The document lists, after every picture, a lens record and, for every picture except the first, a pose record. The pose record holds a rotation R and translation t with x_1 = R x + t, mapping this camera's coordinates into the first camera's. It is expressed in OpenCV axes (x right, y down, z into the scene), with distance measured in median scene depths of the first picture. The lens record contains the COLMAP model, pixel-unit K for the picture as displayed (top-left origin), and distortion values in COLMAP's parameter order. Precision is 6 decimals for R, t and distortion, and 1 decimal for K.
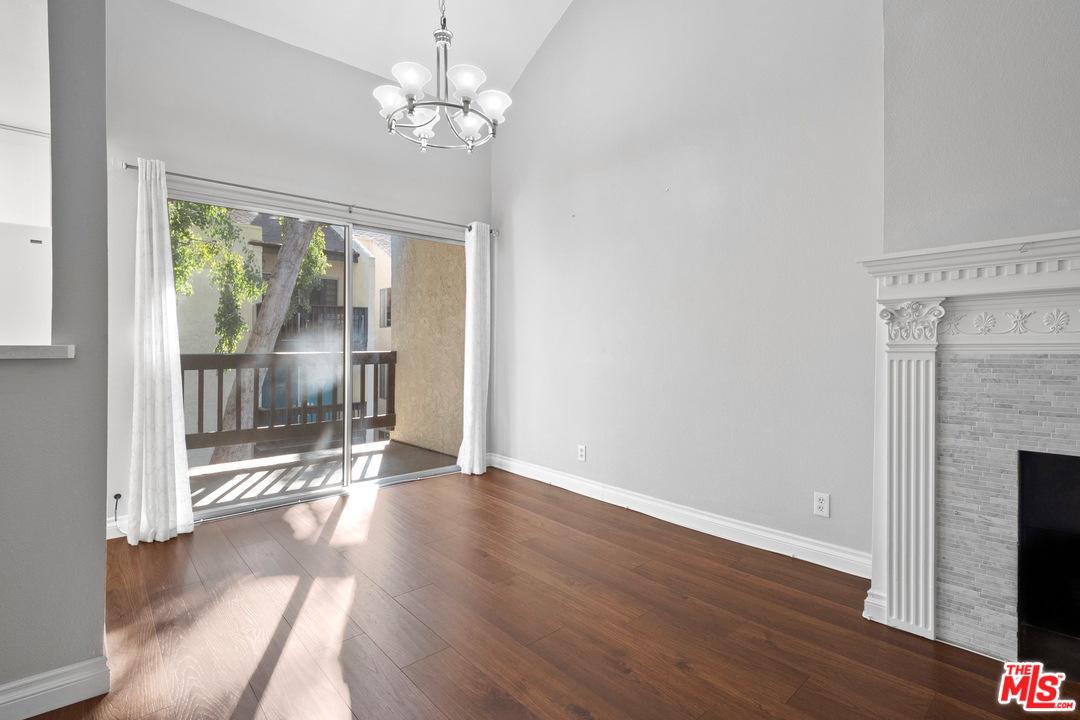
lens RADIAL K [[521.4, 0, 544.8], [0, 521.4, 346.3], [0, 0, 1]] dist [-0.002545, -0.000563]
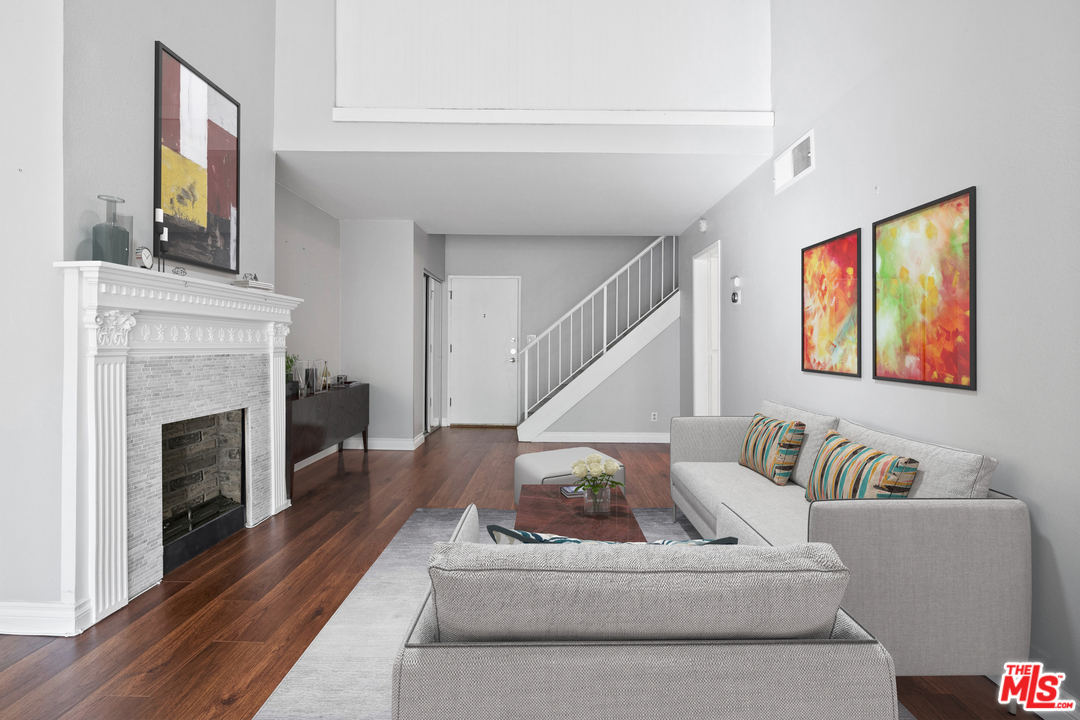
lens RADIAL K [[521.4, 0, 544.8], [0, 521.4, 346.3], [0, 0, 1]] dist [-0.002545, -0.000563]
pose [[-0.747046, -0.000008, 0.664772, -0.330910], [-0.002840, 0.999991, -0.003179, -0.004097], [-0.664766, -0.004263, -0.747039, 0.574417]]
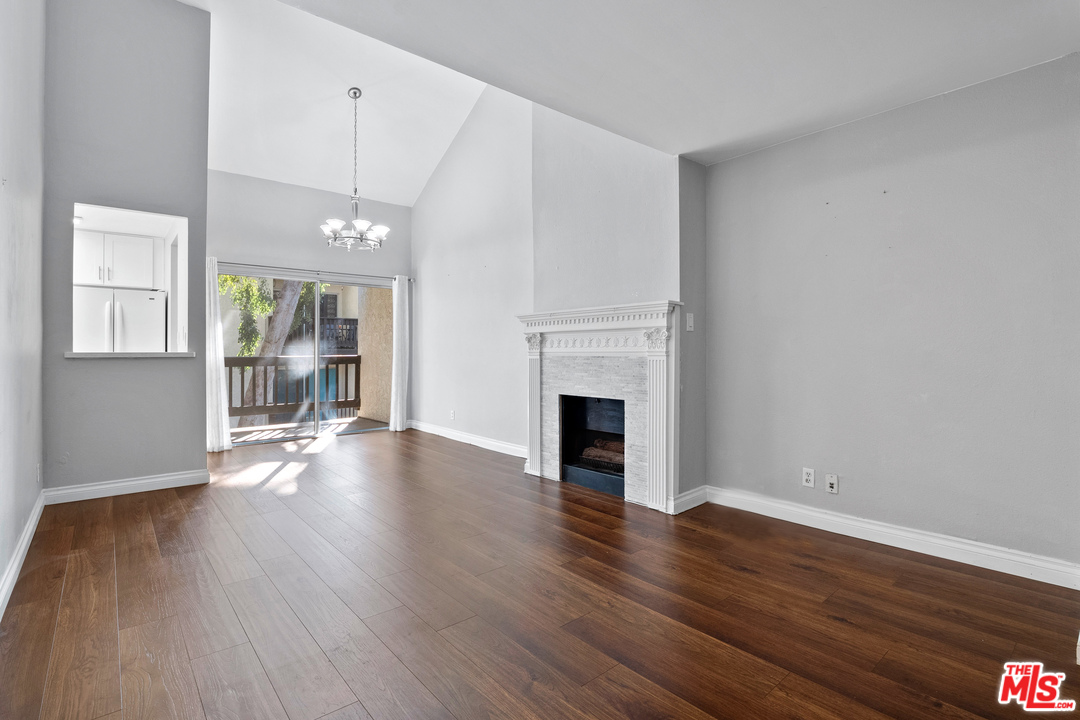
lens RADIAL K [[528.9, 0, 536.9], [0, 528.9, 350.6], [0, 0, 1]] dist [-0.000885, -0.000099]
pose [[0.999217, -0.001100, -0.039554, 0.381972], [0.001107, 0.999999, 0.000135, -0.004970], [0.039554, -0.000179, 0.999217, -0.655398]]
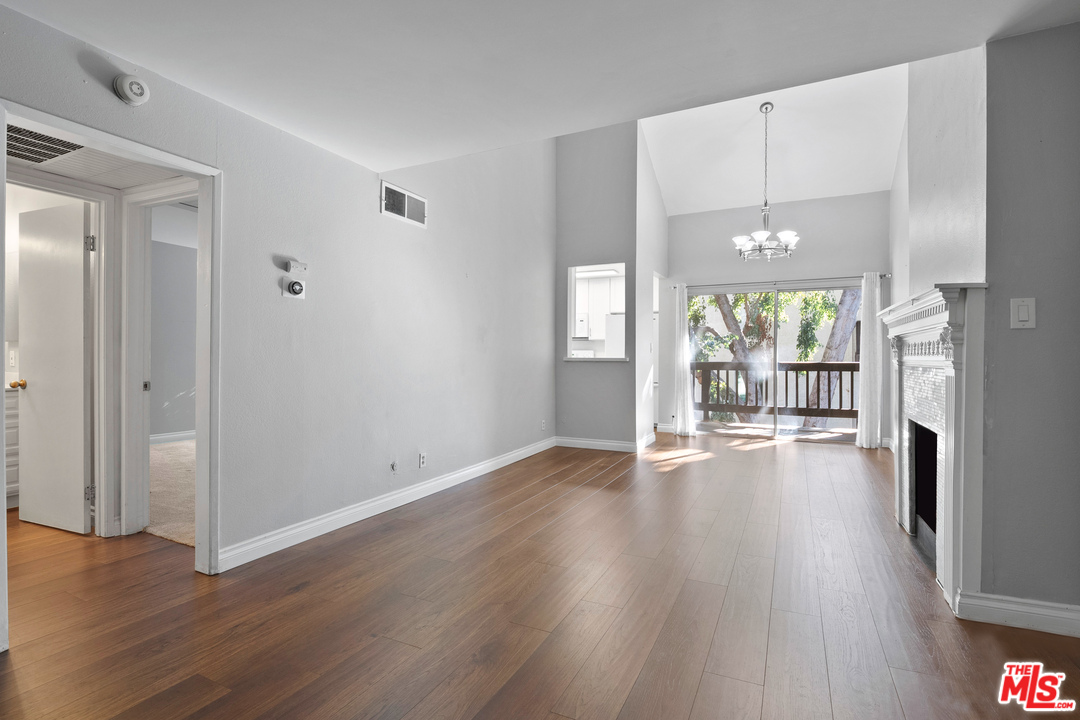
lens RADIAL K [[513.8, 0, 540.0], [0, 513.8, 360.0], [0, 0, 1]] dist [-0.000555, -0.000198]
pose [[0.368206, 0.009839, -0.929692, 0.910235], [-0.001869, 0.999950, 0.009843, -0.010424], [0.929742, -0.001887, 0.368206, -0.383737]]
